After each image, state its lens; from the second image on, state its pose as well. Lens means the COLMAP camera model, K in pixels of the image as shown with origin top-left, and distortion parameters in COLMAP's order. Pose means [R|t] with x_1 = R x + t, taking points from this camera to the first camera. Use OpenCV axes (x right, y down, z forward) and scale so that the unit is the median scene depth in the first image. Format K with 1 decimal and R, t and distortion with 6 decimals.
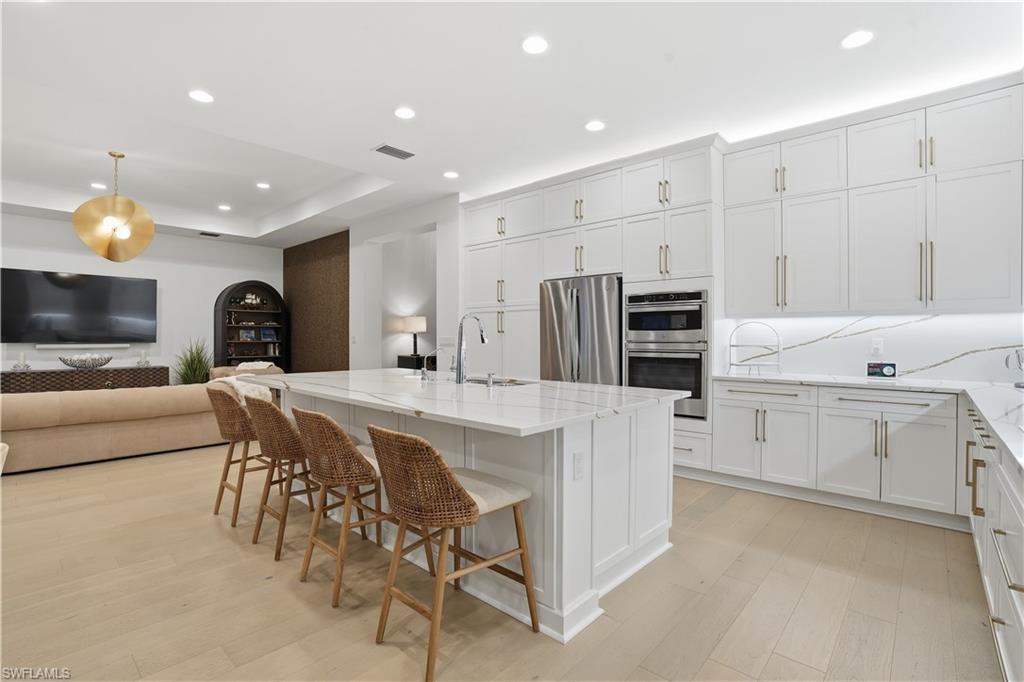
lens RADIAL K [[478.3, 0, 497.1], [0, 478.3, 343.1], [0, 0, 1]] dist [-0.054579, 0.019847]
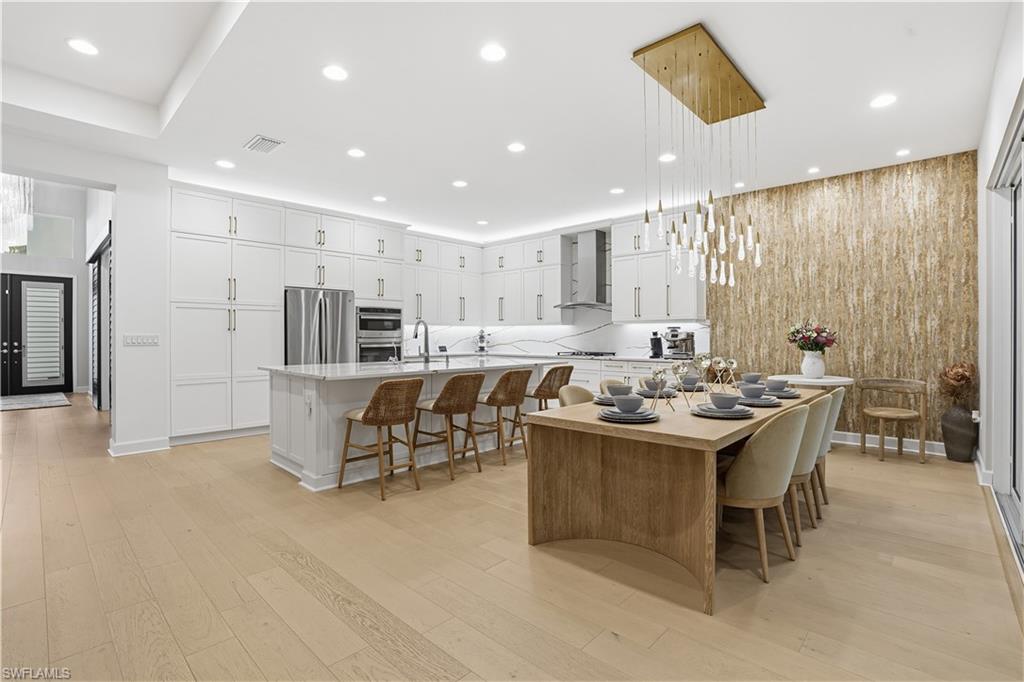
lens RADIAL K [[478.3, 0, 513.6], [0, 478.3, 336.6], [0, 0, 1]] dist [-0.054579, 0.019847]
pose [[-0.003630, -0.005386, 0.999979, -1.281771], [0.010957, 0.999925, 0.005425, -0.009168], [-0.999933, 0.010976, -0.003571, 0.533719]]
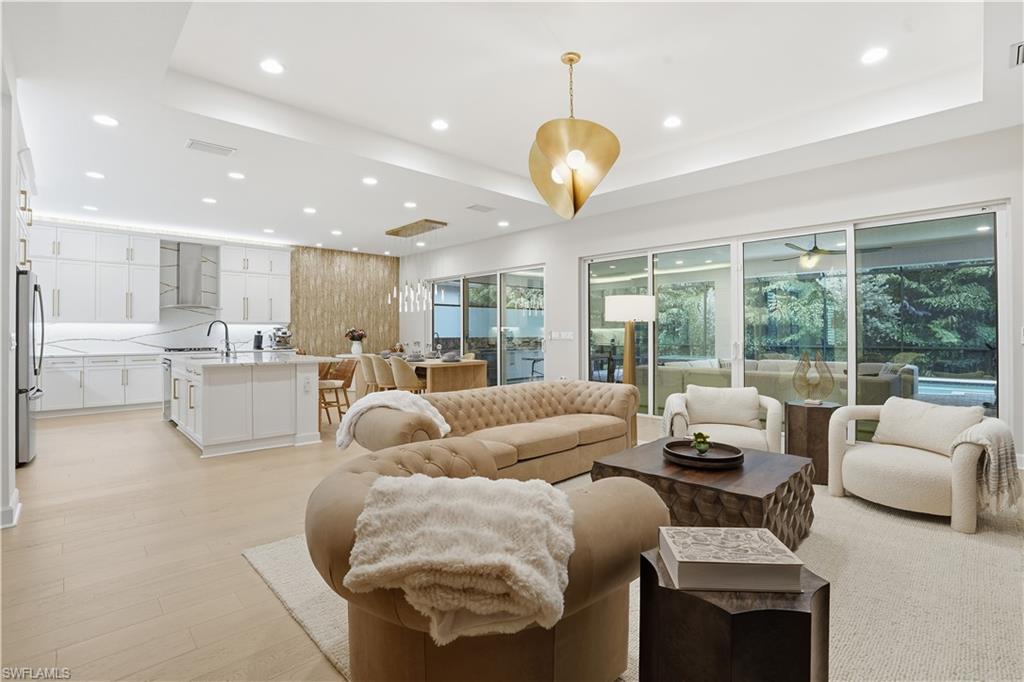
lens RADIAL K [[478.3, 0, 501.6], [0, 478.3, 328.6], [0, 0, 1]] dist [-0.054579, 0.019847]
pose [[-0.998279, 0.001777, 0.058609, -0.961889], [0.001859, 0.999997, 0.001341, -0.021908], [-0.058606, 0.001448, -0.998280, 2.101362]]
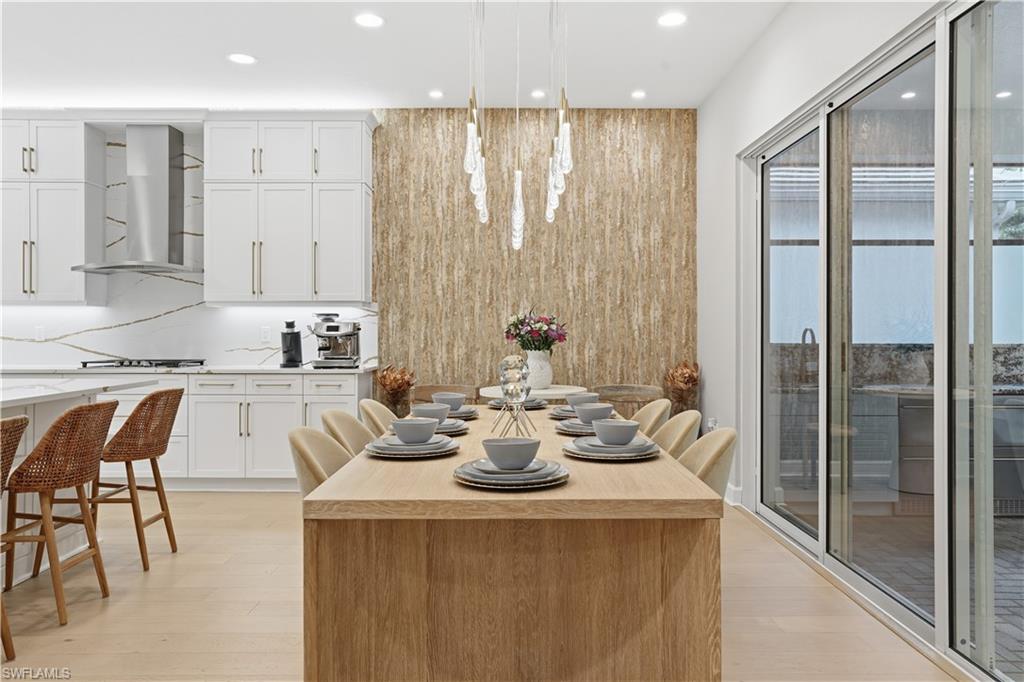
lens RADIAL K [[825.4, 0, 515.7], [0, 825.4, 325.0], [0, 0, 1]] dist [0.002931, -0.007345]
pose [[-0.692189, 0.001542, 0.721714, -1.139565], [0.004164, 0.999990, 0.001857, -0.006233], [-0.721704, 0.004290, -0.692188, 0.823953]]
